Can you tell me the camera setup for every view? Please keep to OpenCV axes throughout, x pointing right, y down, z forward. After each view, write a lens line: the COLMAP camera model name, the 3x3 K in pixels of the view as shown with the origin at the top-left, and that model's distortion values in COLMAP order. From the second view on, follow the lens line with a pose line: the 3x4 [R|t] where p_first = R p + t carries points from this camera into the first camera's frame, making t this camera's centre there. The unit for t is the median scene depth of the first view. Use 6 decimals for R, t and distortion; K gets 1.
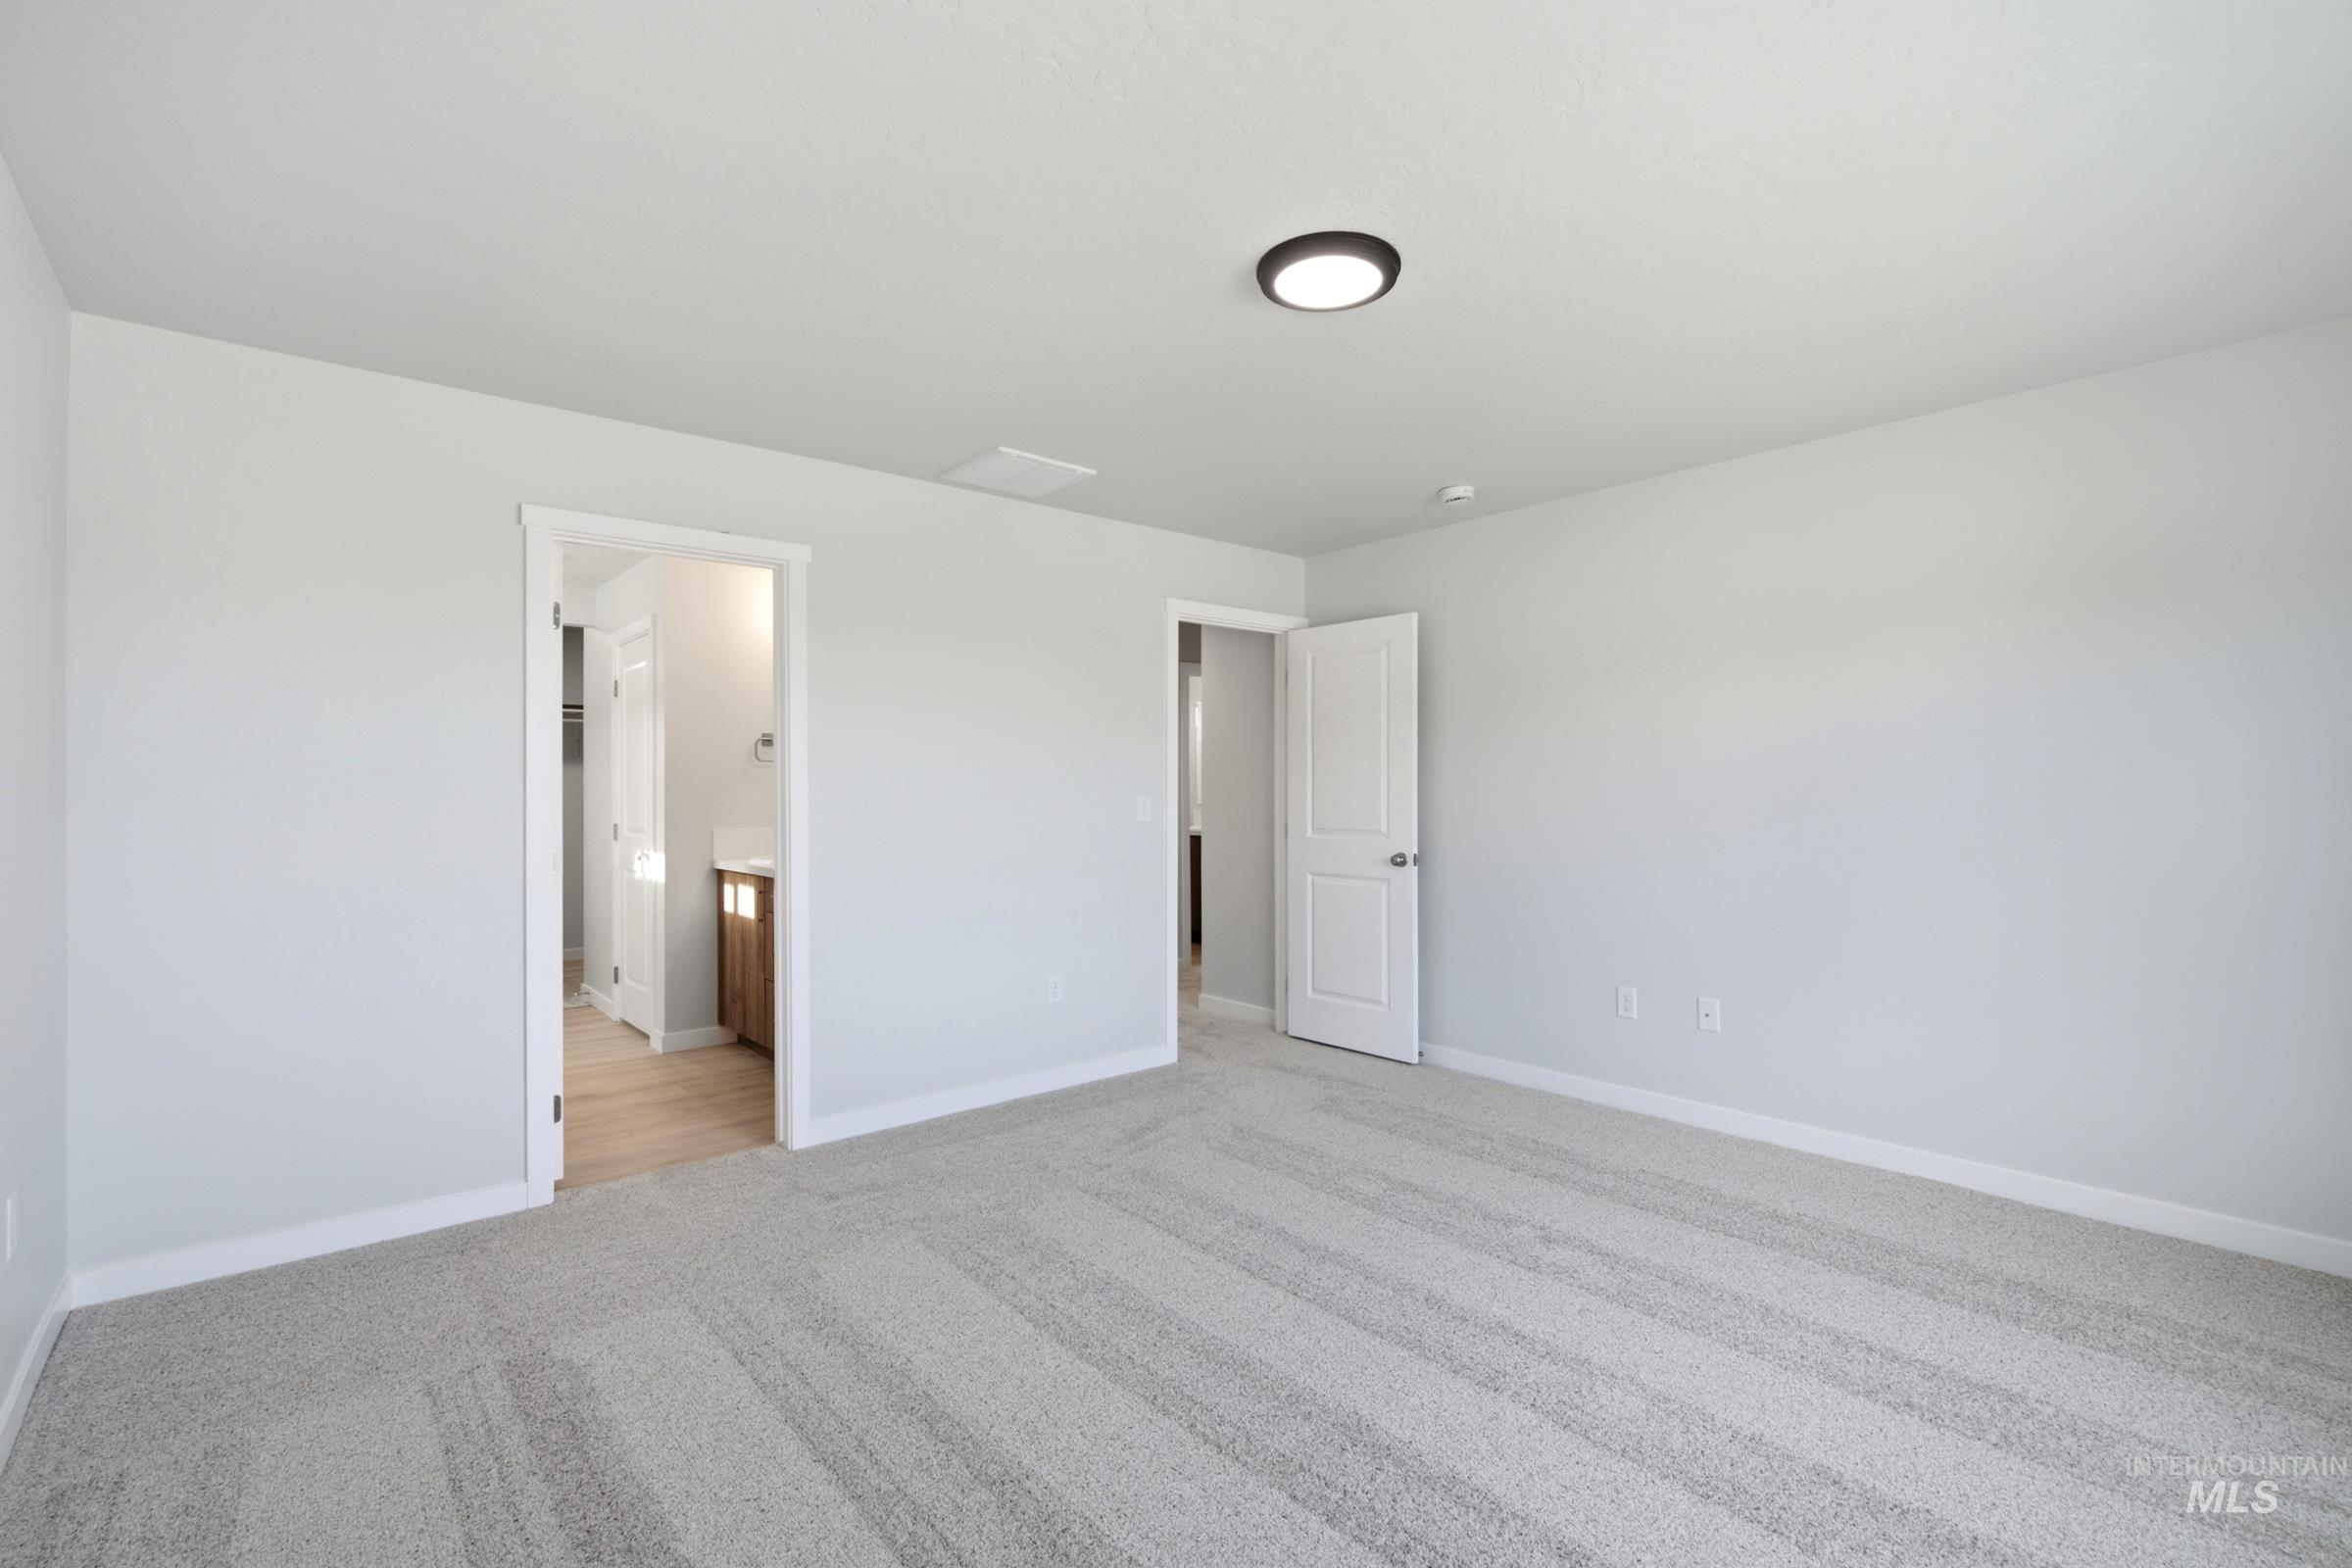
lens RADIAL K [[1040.1, 0, 1176.0], [0, 1040.1, 784.0], [0, 0, 1]] dist [-0.000361, -0.000210]
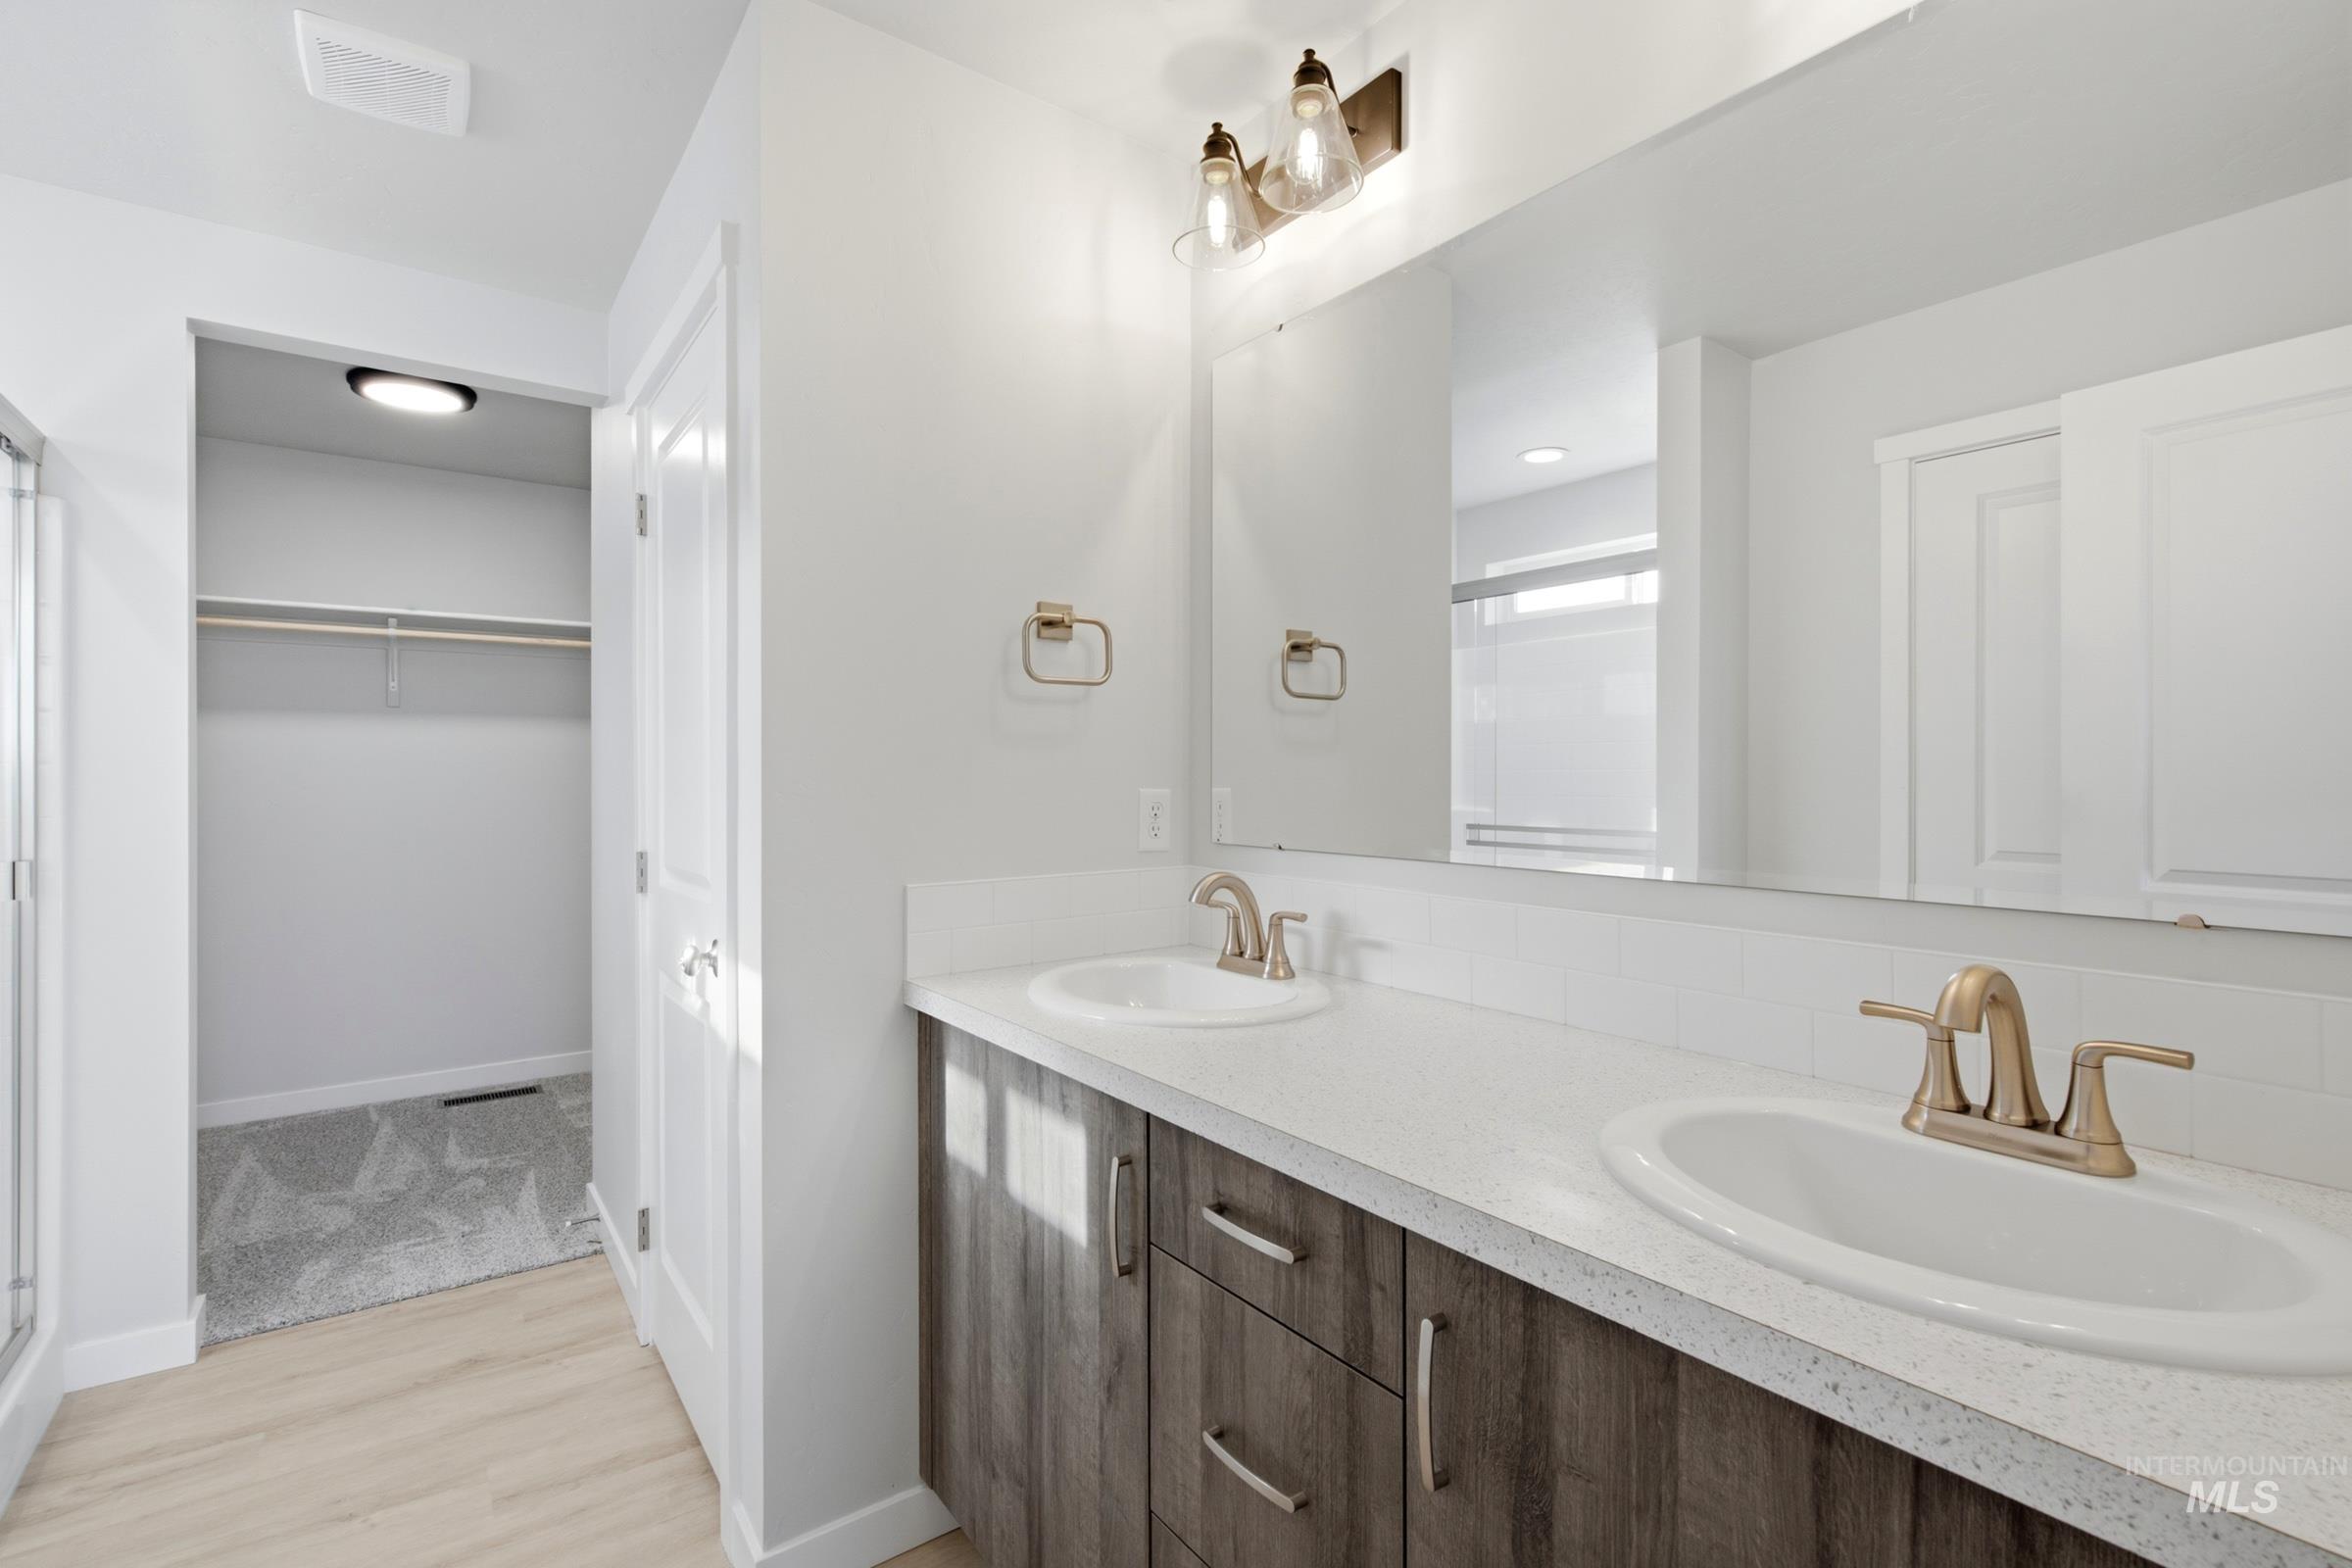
lens RADIAL K [[1068.8, 0, 1173.4], [0, 1068.8, 770.3], [0, 0, 1]] dist [0.000170, 0.000395]
pose [[0.997472, -0.011280, -0.070162, -0.335155], [0.011350, 0.999935, 0.000596, 0.005566], [0.070151, -0.001391, 0.997535, 0.667541]]
